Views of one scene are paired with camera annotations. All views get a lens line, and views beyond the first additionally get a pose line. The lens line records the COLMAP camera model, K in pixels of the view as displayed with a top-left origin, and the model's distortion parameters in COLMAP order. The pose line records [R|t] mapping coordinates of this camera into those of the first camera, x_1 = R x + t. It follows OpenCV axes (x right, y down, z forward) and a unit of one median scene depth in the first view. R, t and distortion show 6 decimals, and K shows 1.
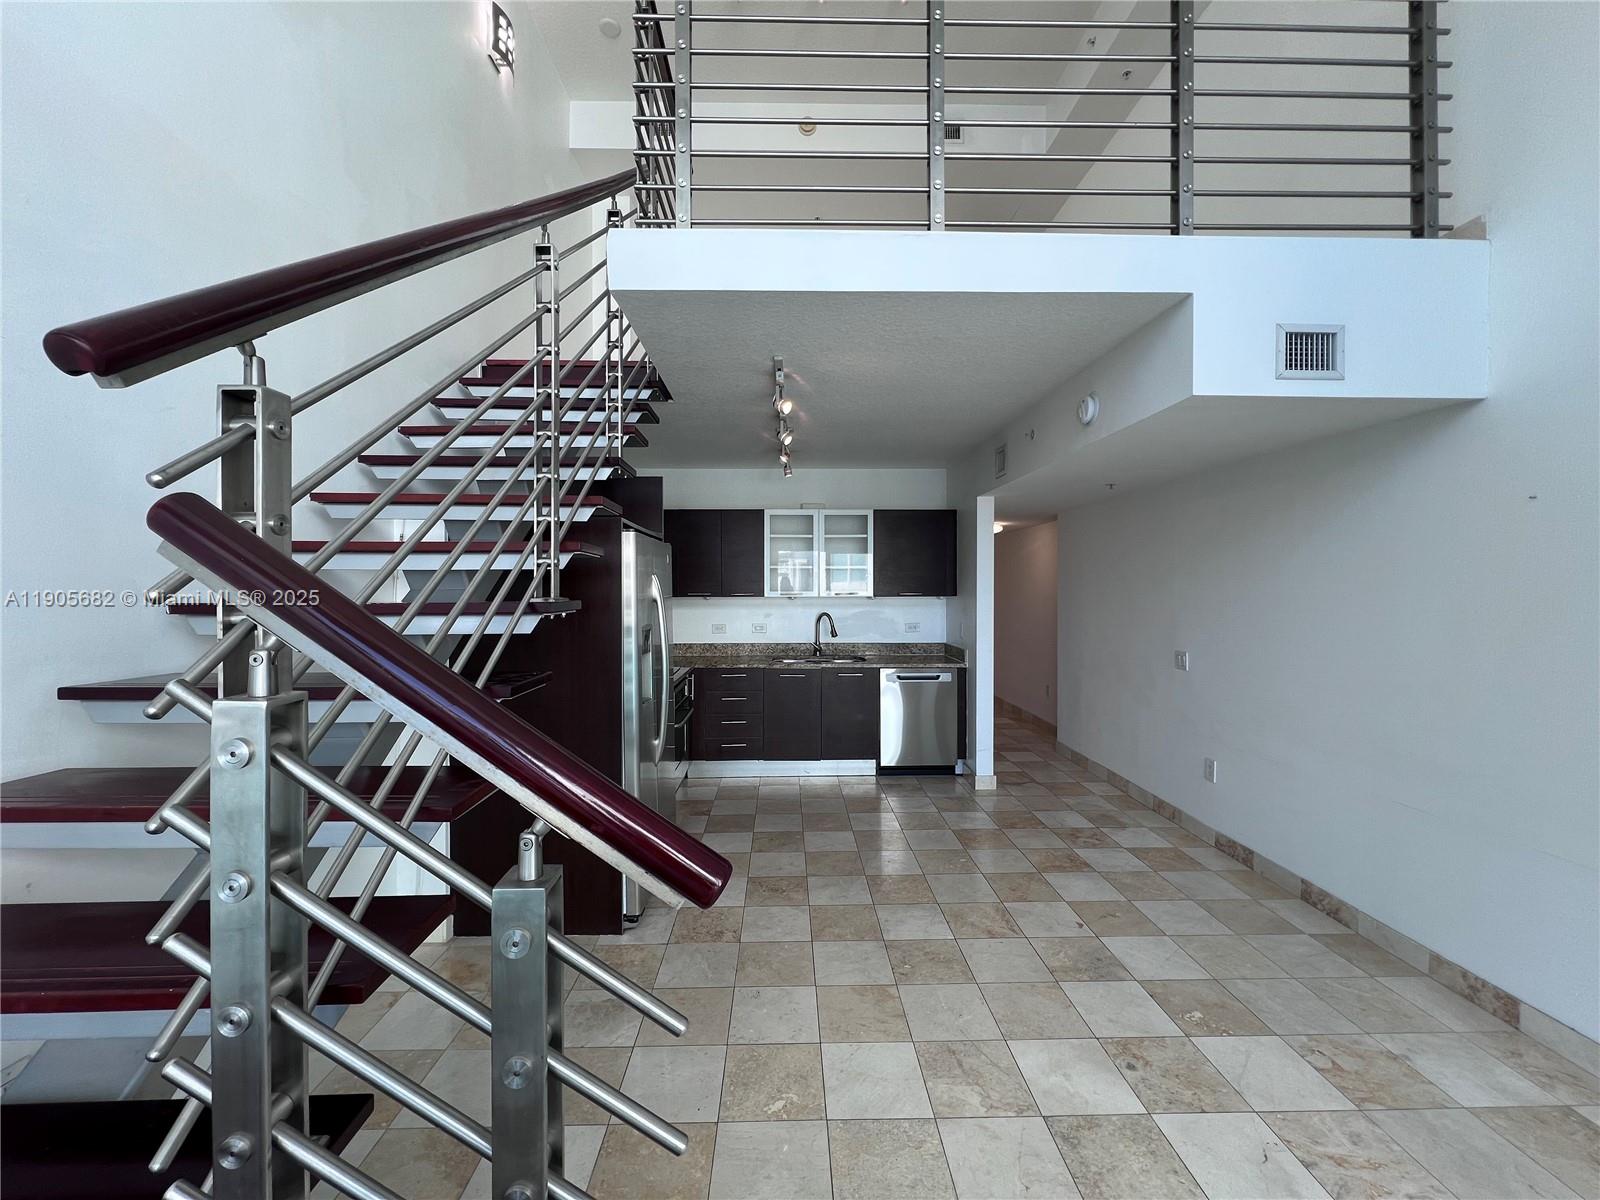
lens RADIAL K [[638.2, 0, 798.7], [0, 638.2, 594.1], [0, 0, 1]] dist [-0.000508, 0.000076]
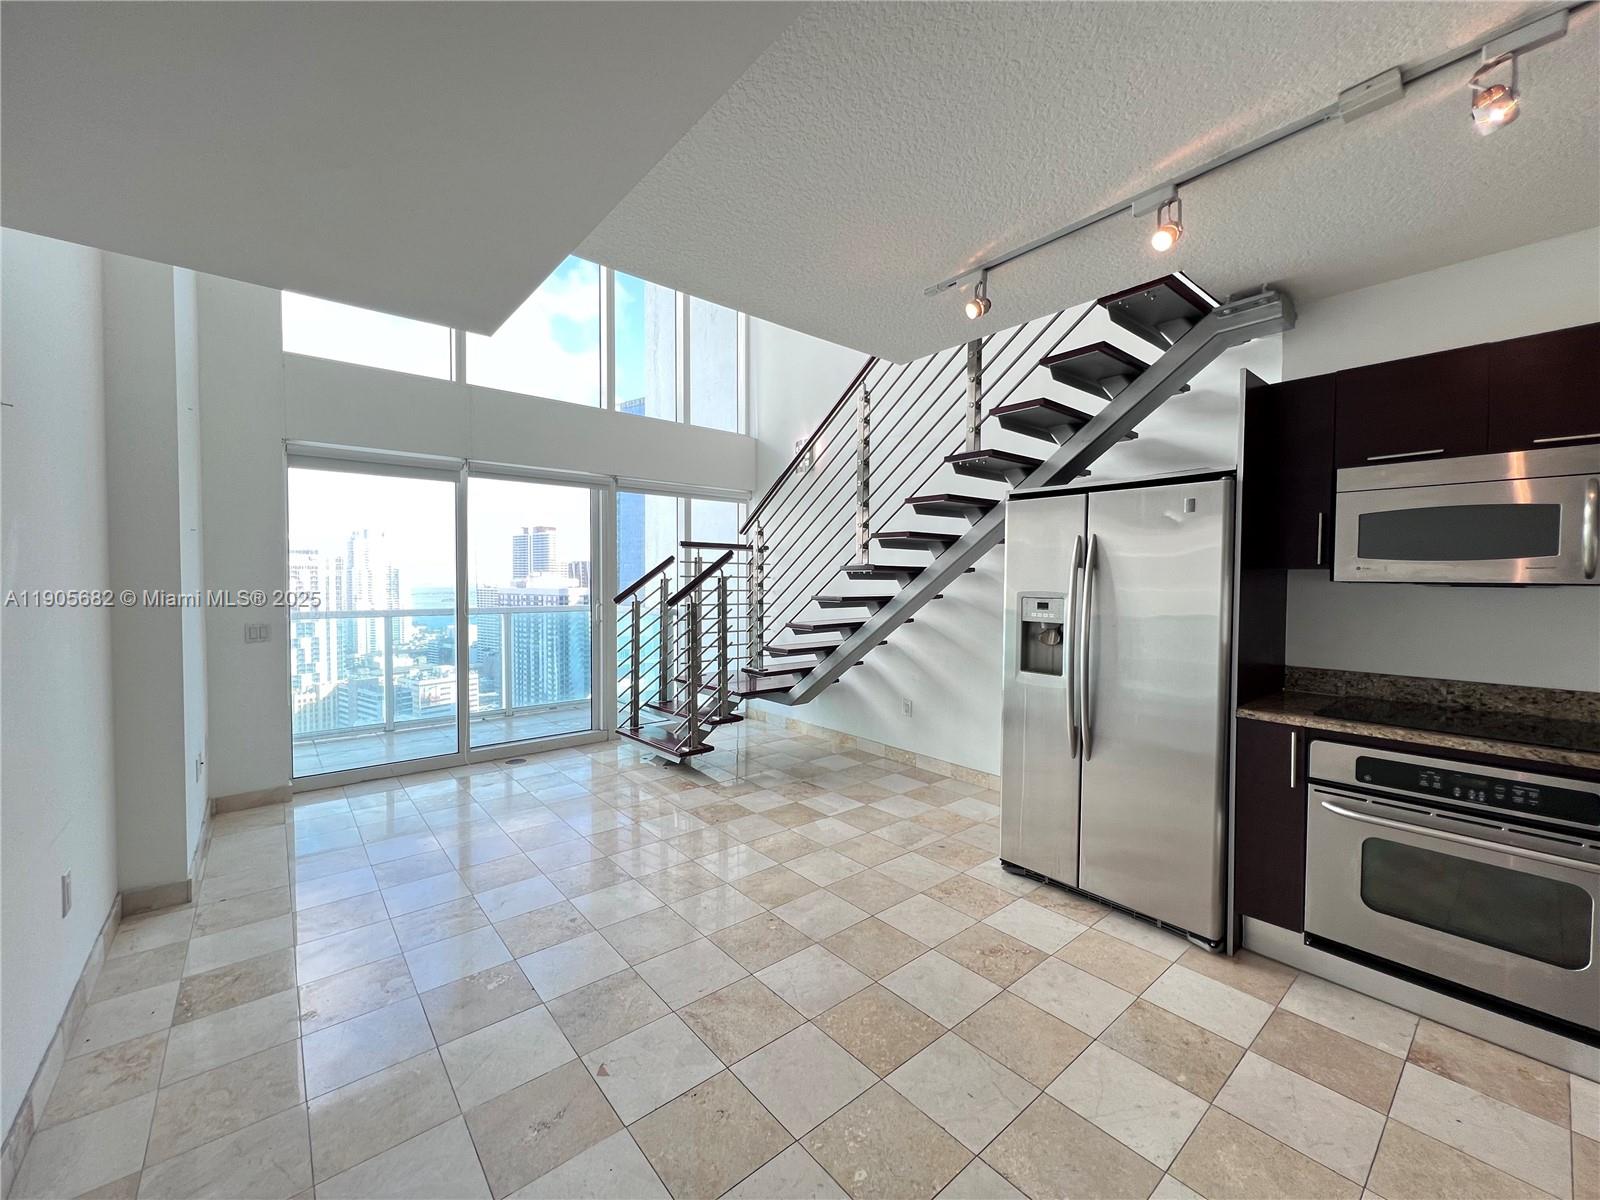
lens RADIAL K [[638.2, 0, 794.0], [0, 638.2, 590.0], [0, 0, 1]] dist [-0.000508, 0.000076]
pose [[-0.783880, 0.013759, -0.620759, 0.709016], [-0.005509, 0.999561, 0.029111, 0.021505], [0.620887, 0.026239, -0.783460, 1.672456]]
